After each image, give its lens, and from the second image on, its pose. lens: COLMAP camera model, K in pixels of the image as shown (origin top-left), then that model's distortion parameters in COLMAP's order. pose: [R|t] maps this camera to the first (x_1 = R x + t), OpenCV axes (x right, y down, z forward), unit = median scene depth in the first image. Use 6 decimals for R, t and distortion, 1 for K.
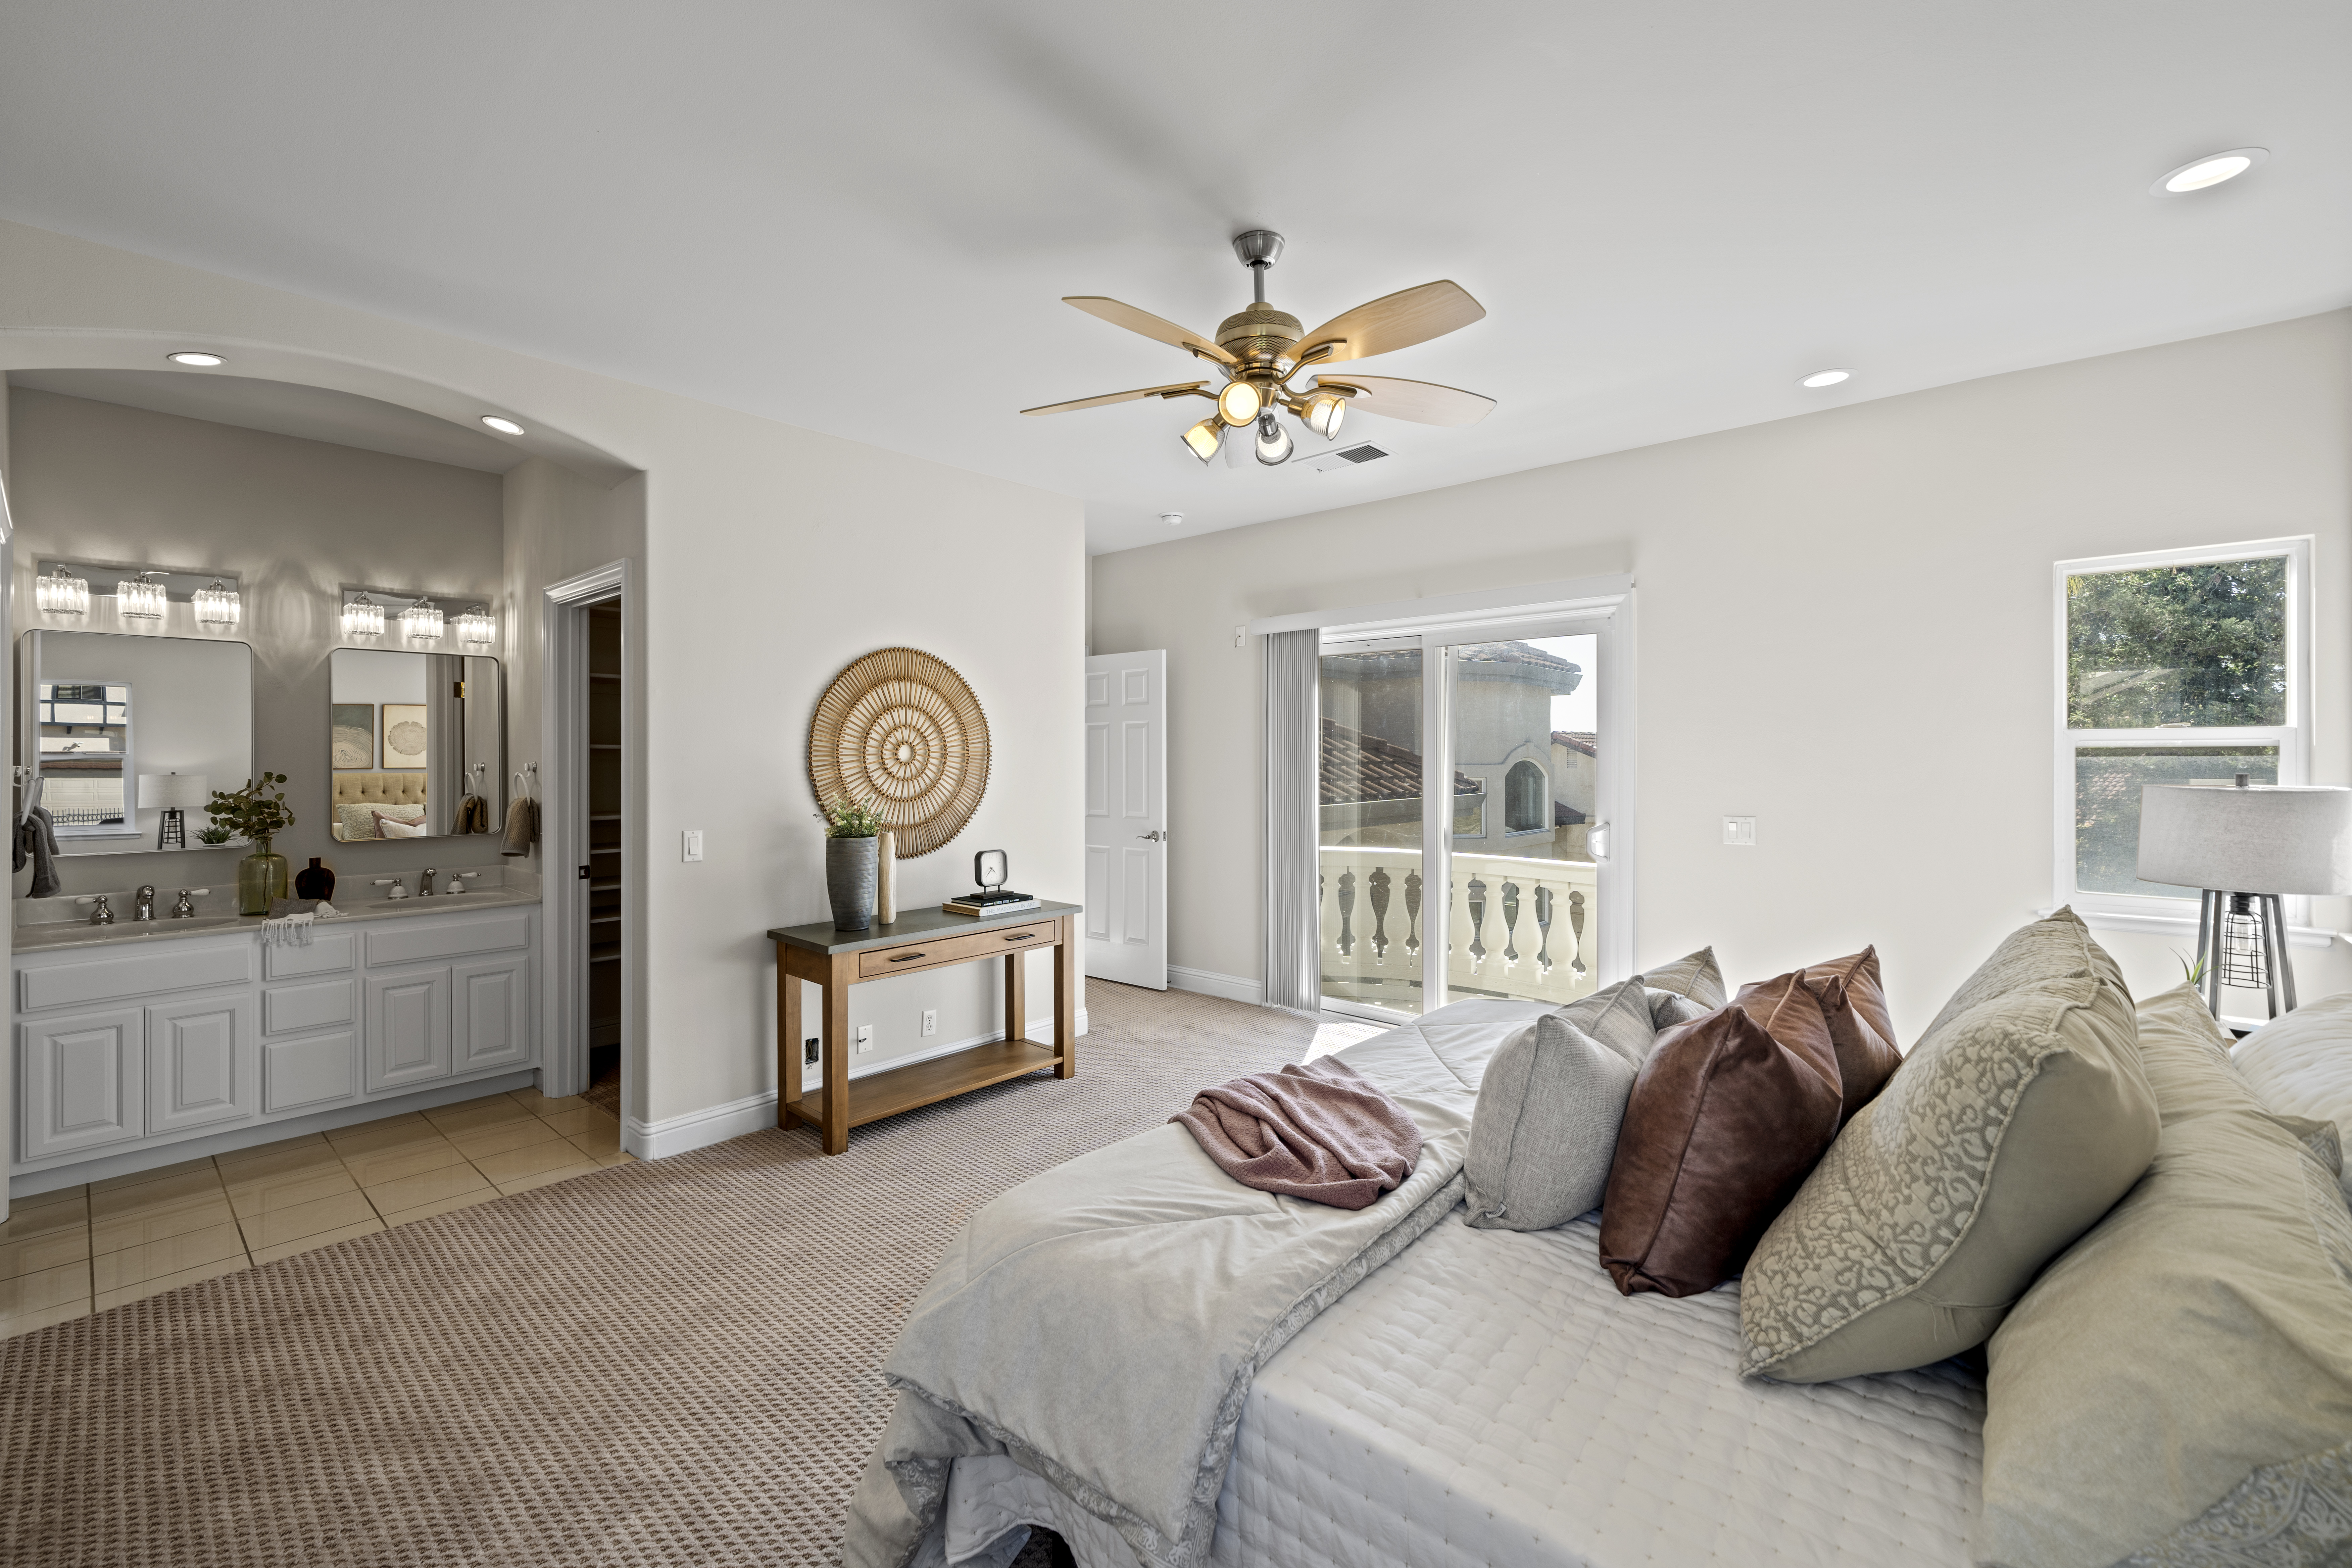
lens RADIAL K [[947.1, 0, 1135.7], [0, 947.1, 777.8], [0, 0, 1]] dist [0.001772, 0.000060]
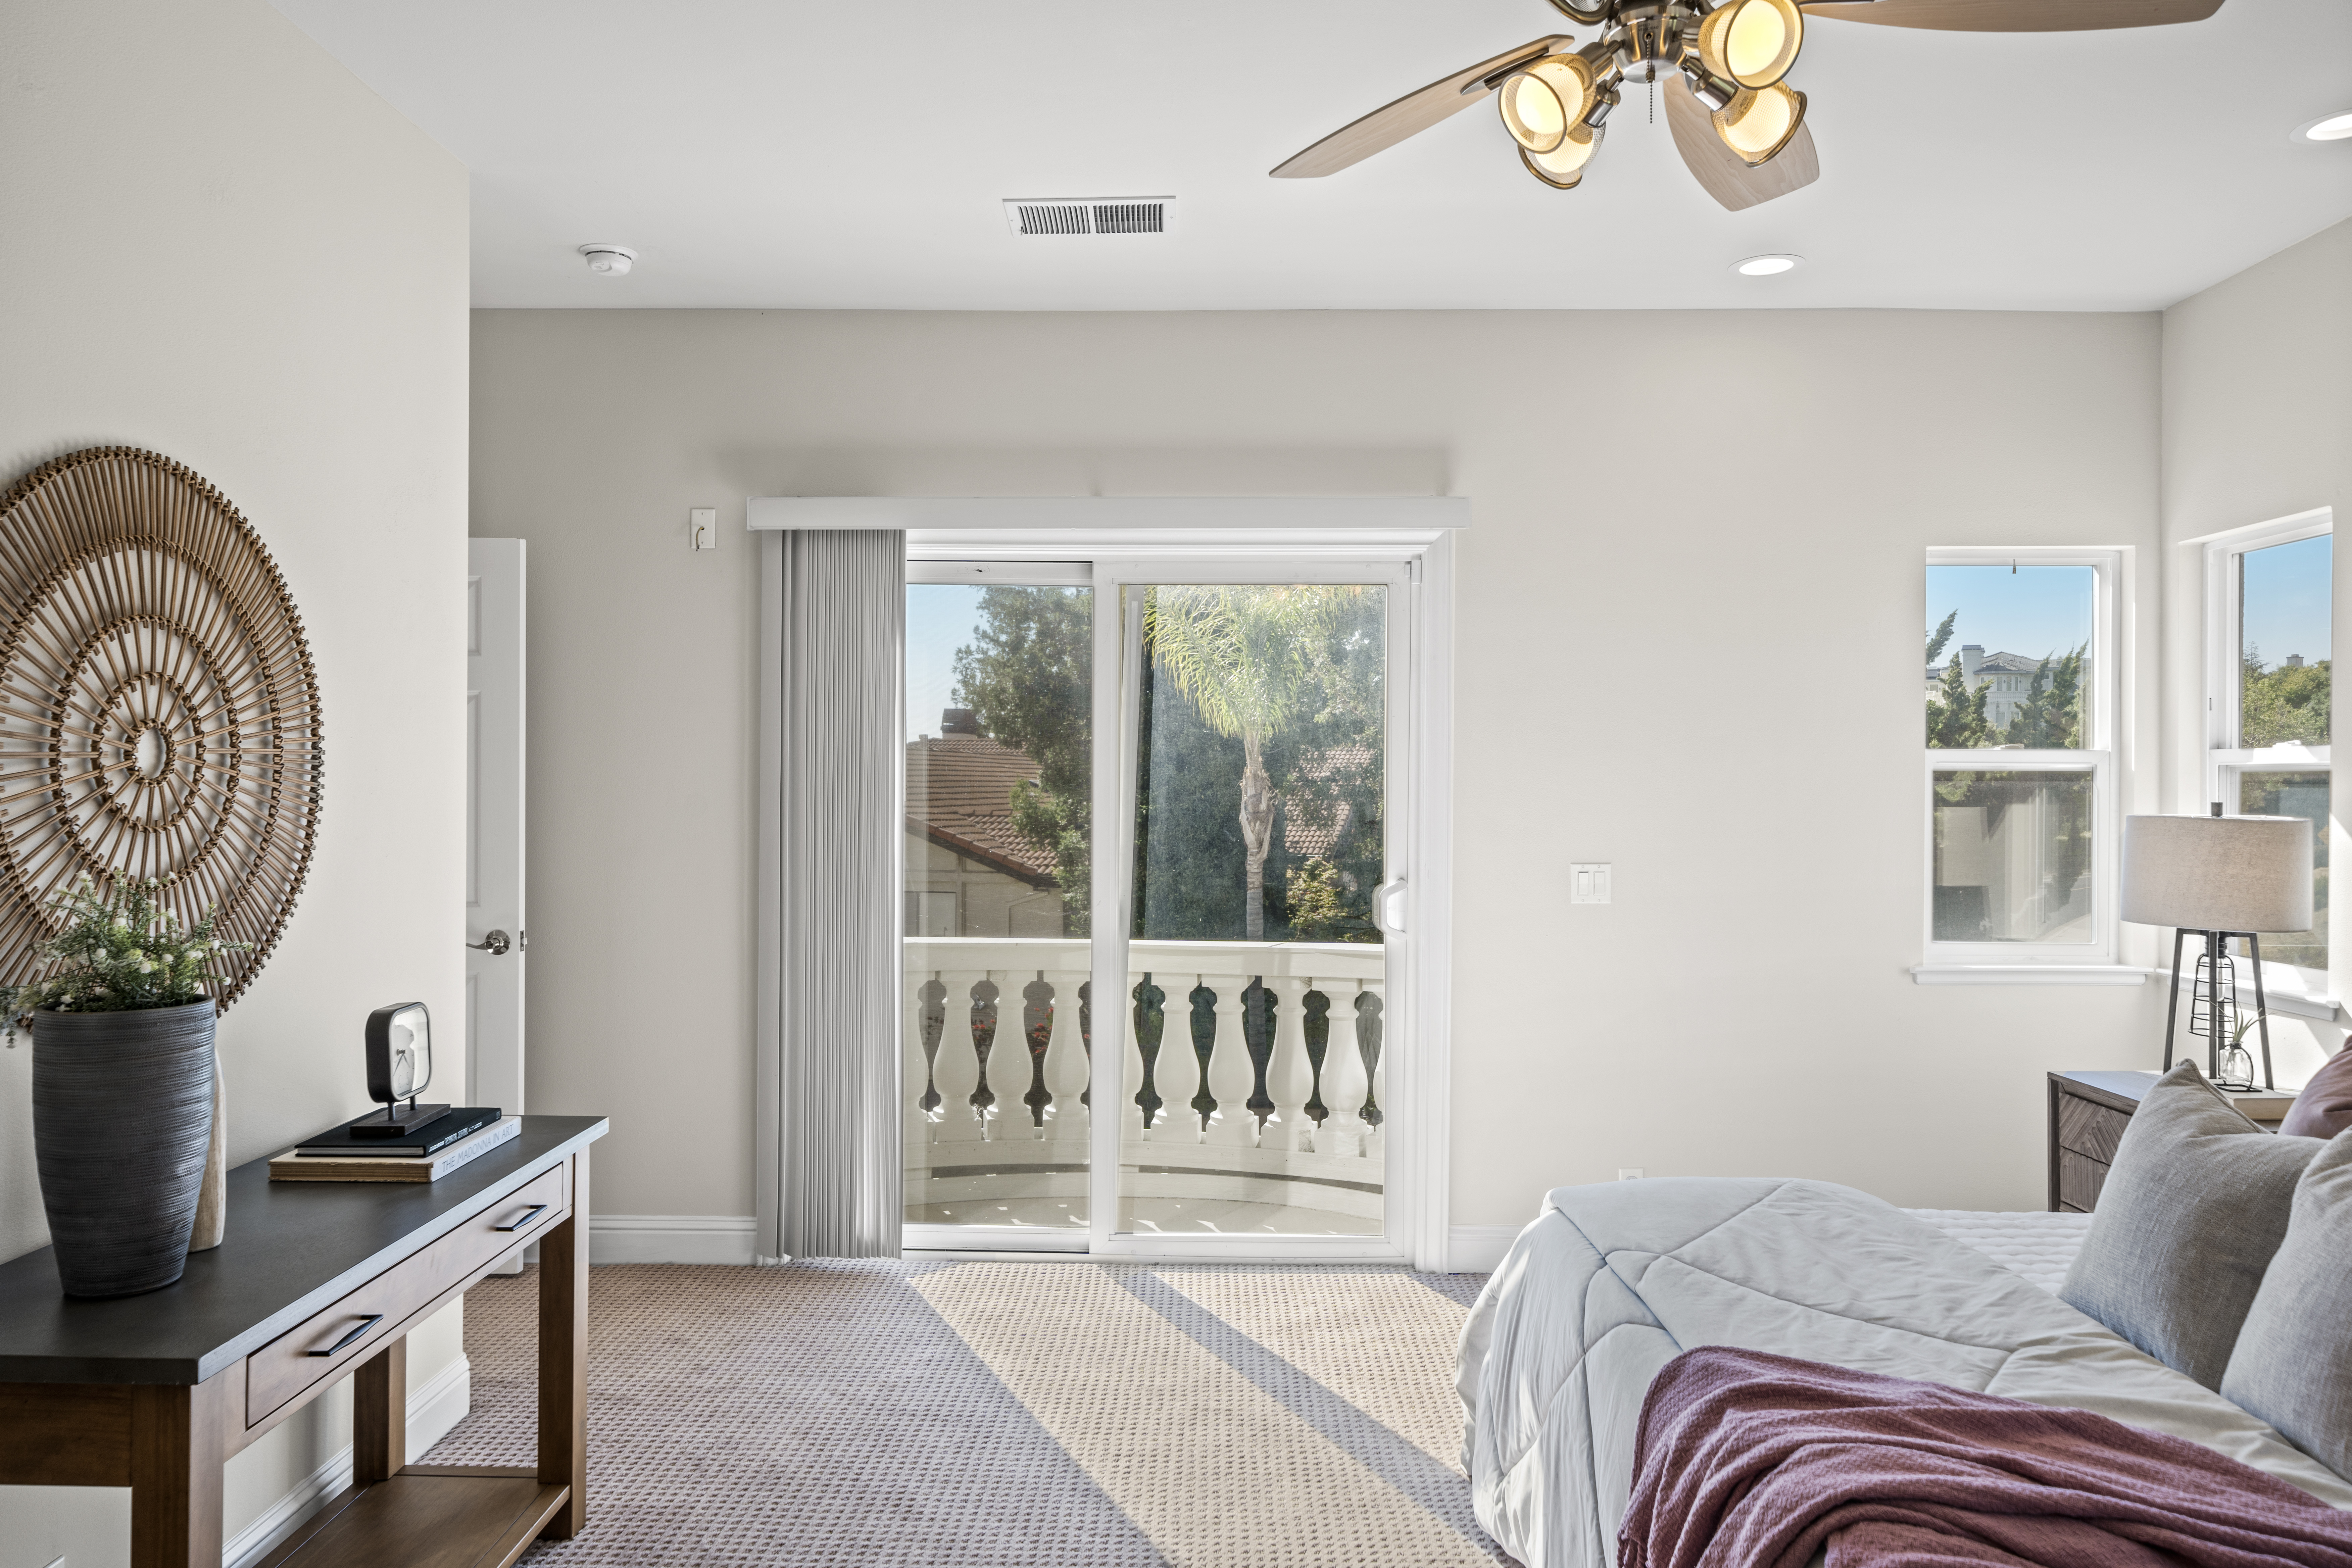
lens RADIAL K [[1557.5, 0, 995.7], [0, 1557.5, 807.4], [0, 0, 1]] dist [0.008011, 0.001653]
pose [[0.759303, -0.005747, 0.650712, -0.383374], [0.005915, 0.999981, 0.001930, -0.004872], [-0.650710, 0.002383, 0.759323, 0.352270]]
